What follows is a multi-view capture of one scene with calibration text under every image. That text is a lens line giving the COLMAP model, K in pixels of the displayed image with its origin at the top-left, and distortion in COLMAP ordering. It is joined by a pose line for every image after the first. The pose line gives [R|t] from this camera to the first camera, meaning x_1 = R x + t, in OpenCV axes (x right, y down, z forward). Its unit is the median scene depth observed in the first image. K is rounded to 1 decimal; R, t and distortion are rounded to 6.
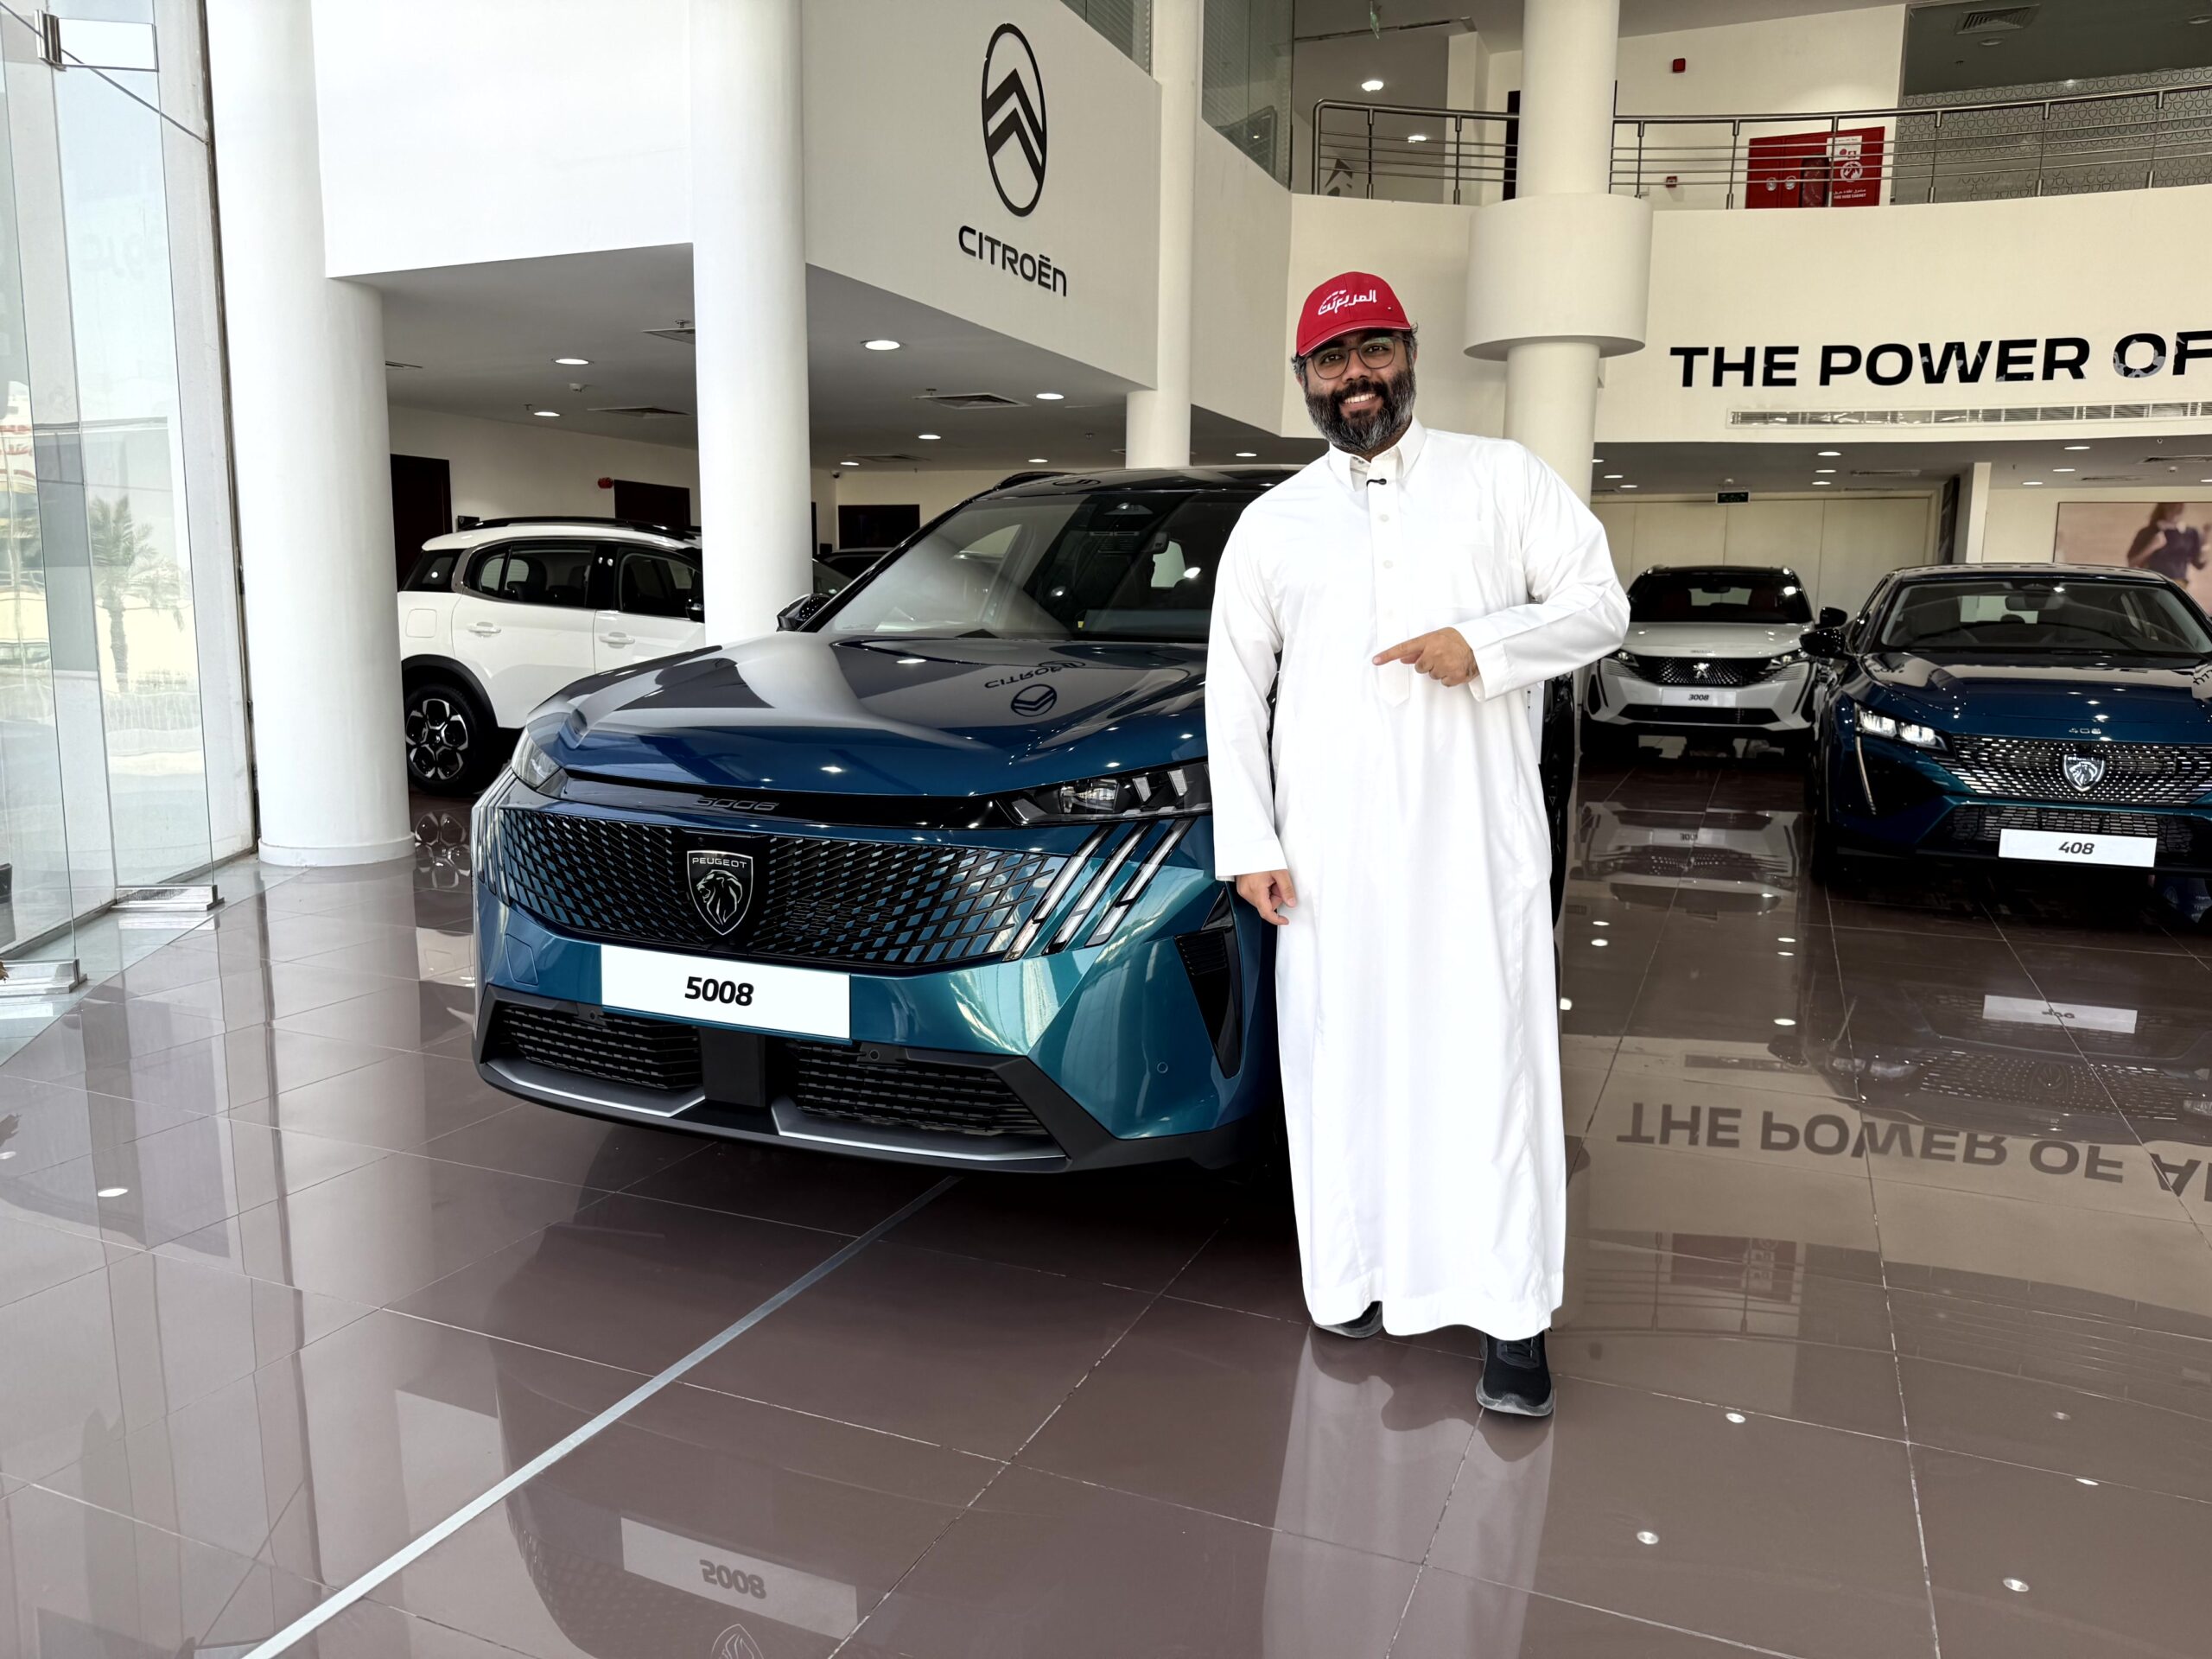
lens RADIAL K [[1599.7, 0, 1106.7], [0, 1599.7, 834.5], [0, 0, 1]] dist [0.045097, -0.058385]
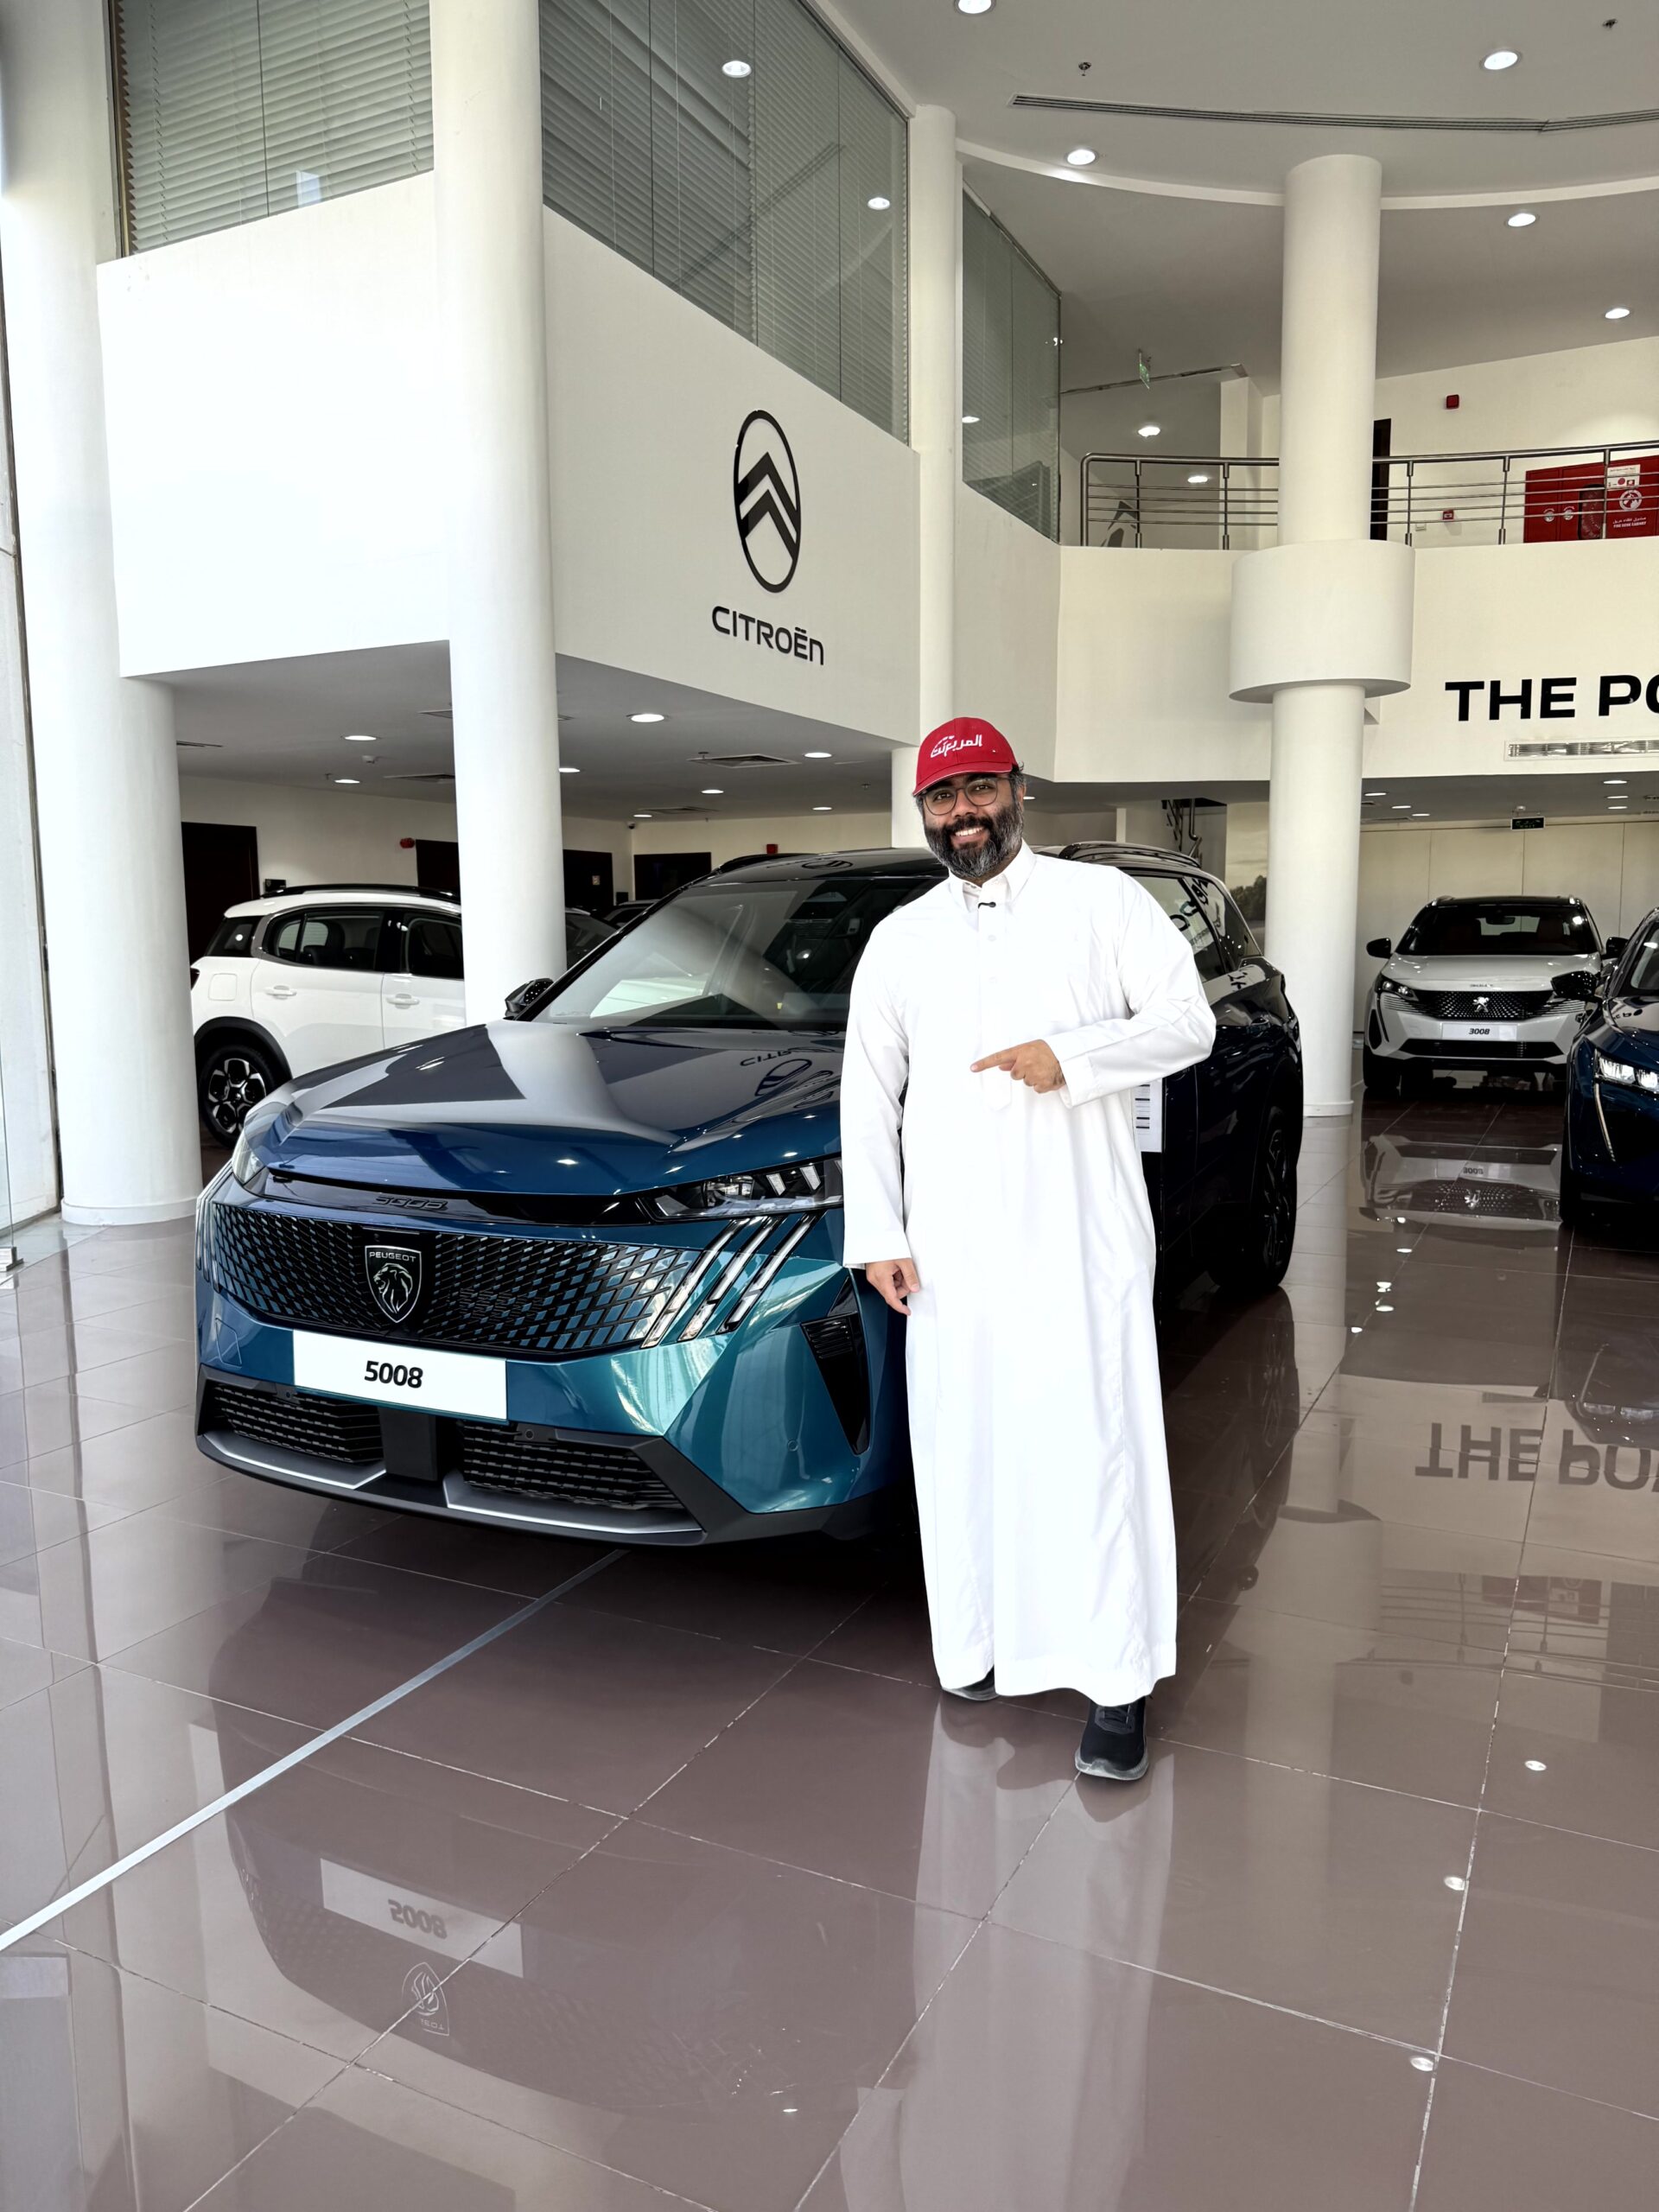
lens RADIAL K [[1599.7, 0, 829.0], [0, 1599.7, 1112.6], [0, 0, 1]] dist [0.045097, -0.058385]
pose [[0.997861, -0.013257, -0.064009, 0.042732], [0.011431, 0.999519, -0.028813, -0.015667], [0.064360, 0.028020, 0.997533, -0.027351]]
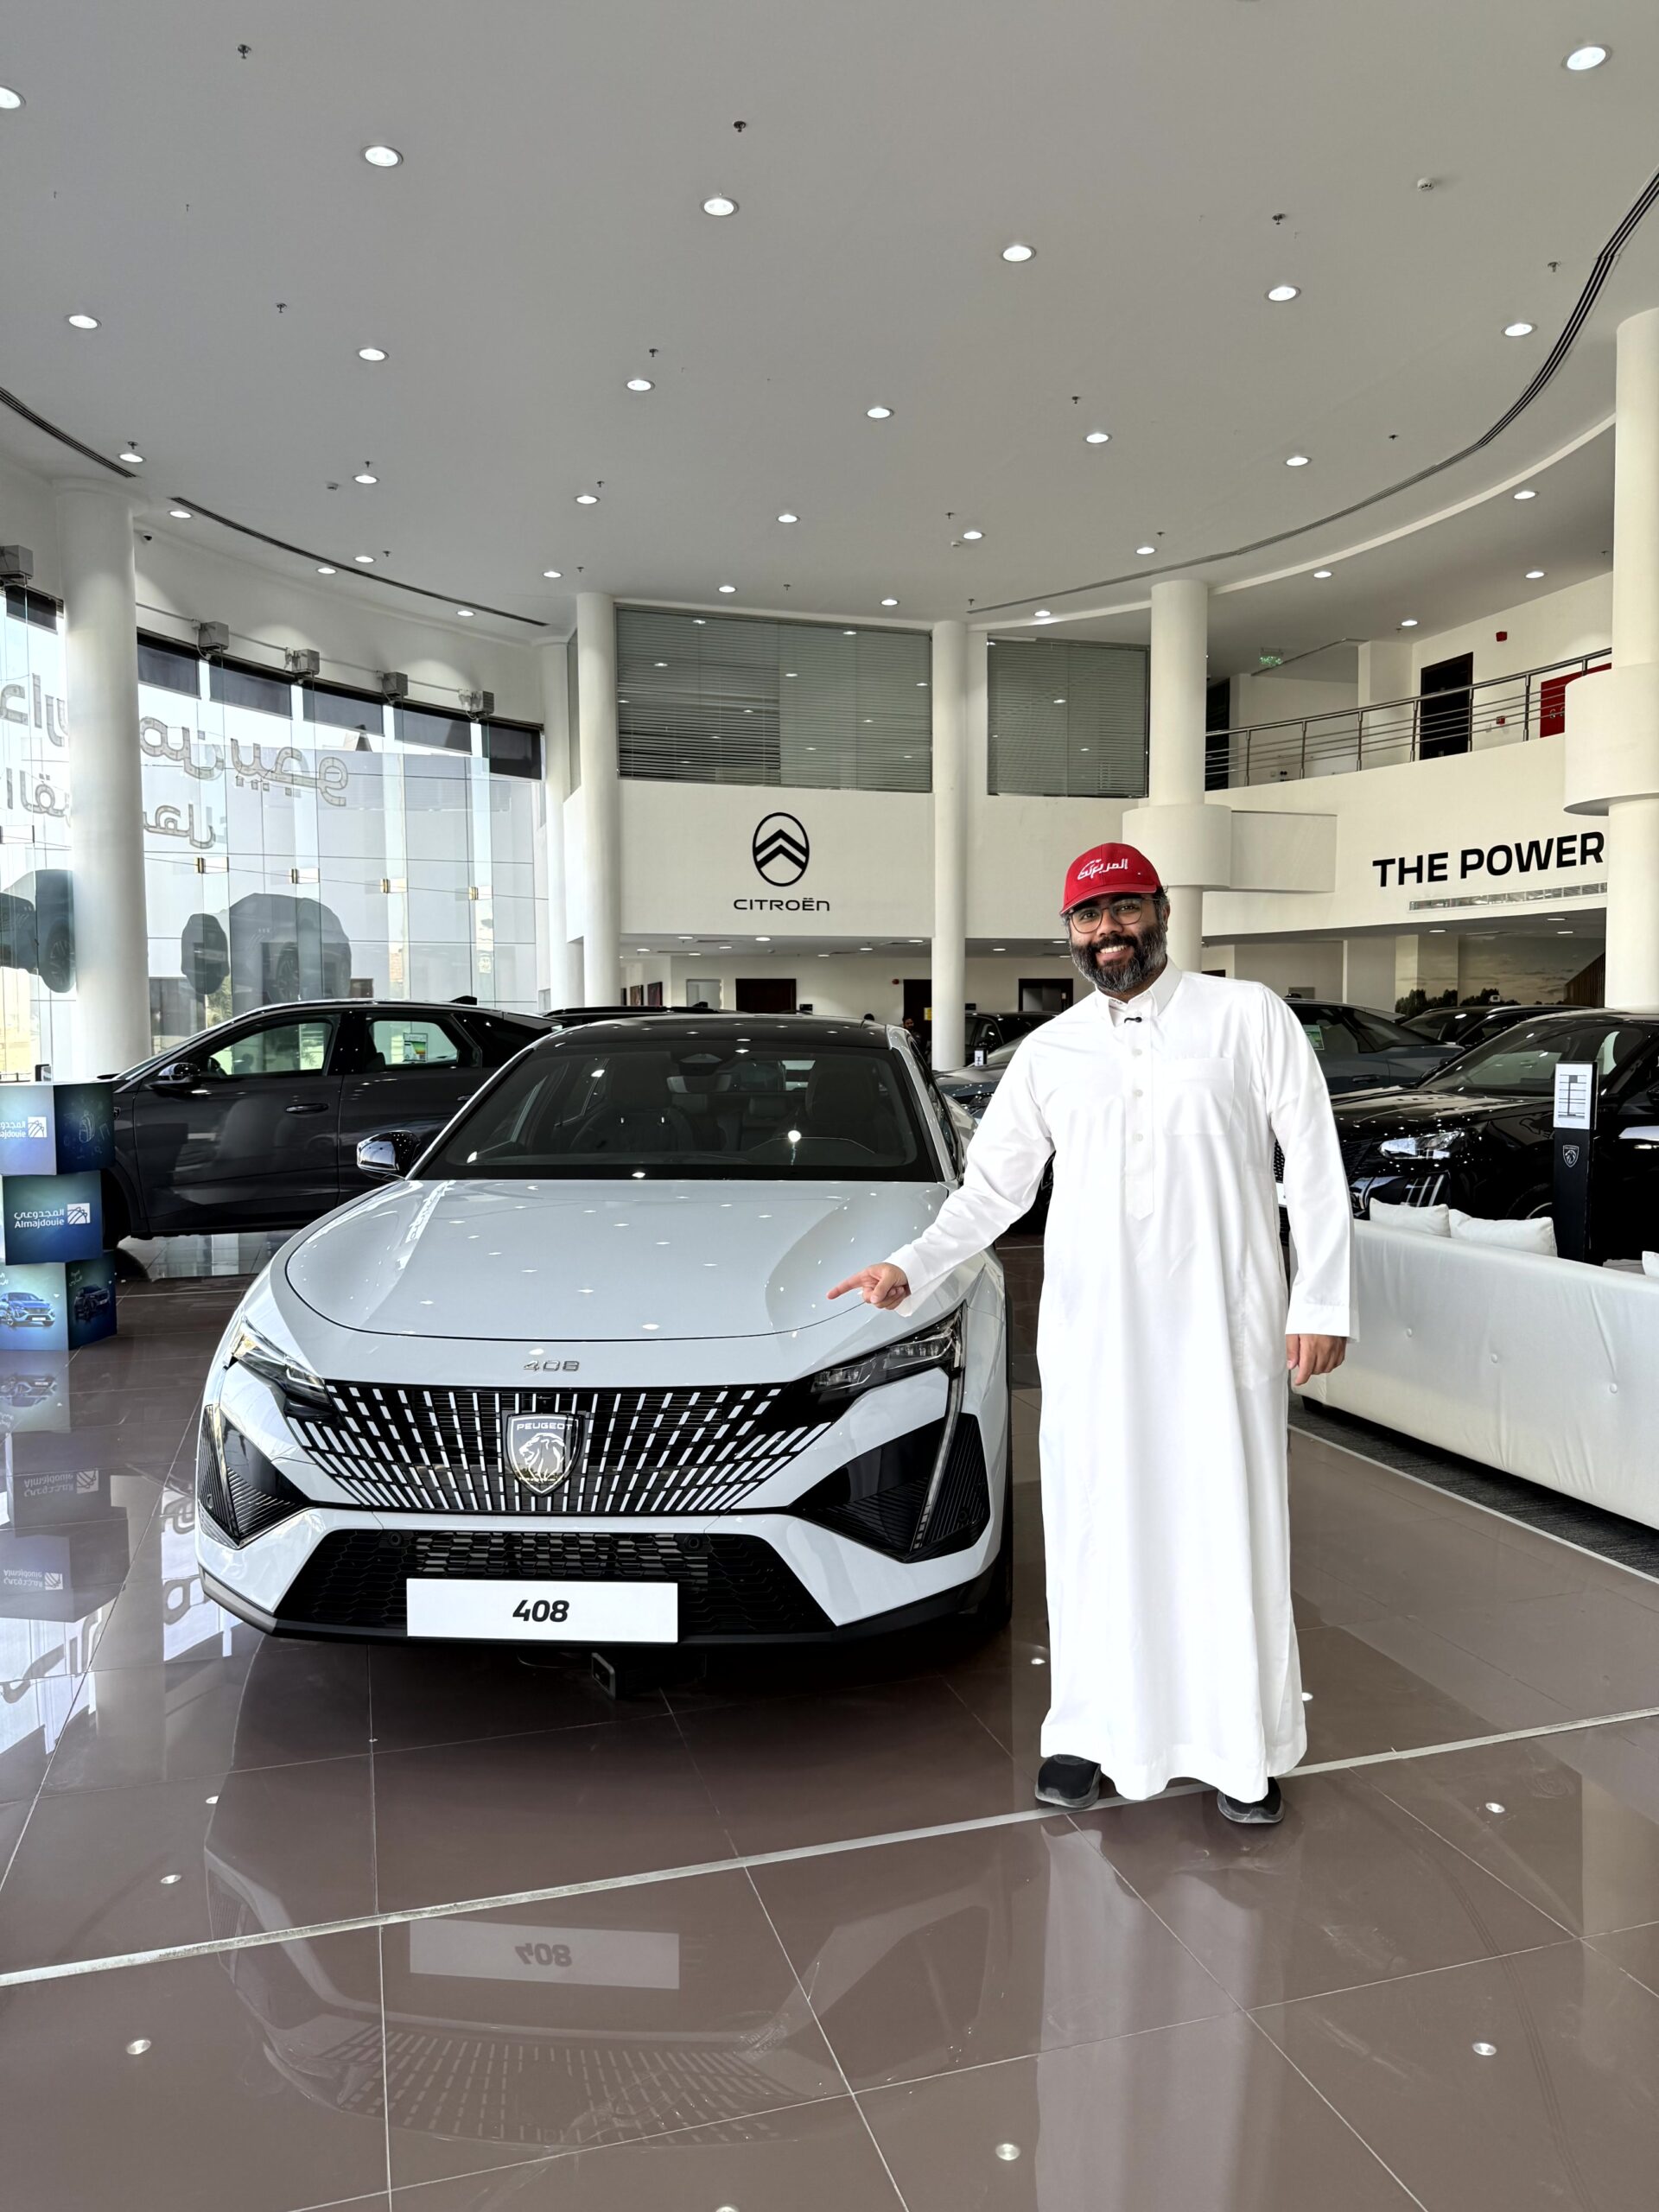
lens RADIAL K [[1599.7, 0, 833.7], [0, 1599.7, 1135.4], [0, 0, 1]] dist [0.045097, -0.058385]
pose [[0.643274, 0.033864, -0.764887, 1.777282], [-0.089327, 0.995518, -0.031049, 0.049232], [0.760407, 0.088299, 0.643416, -0.429050]]
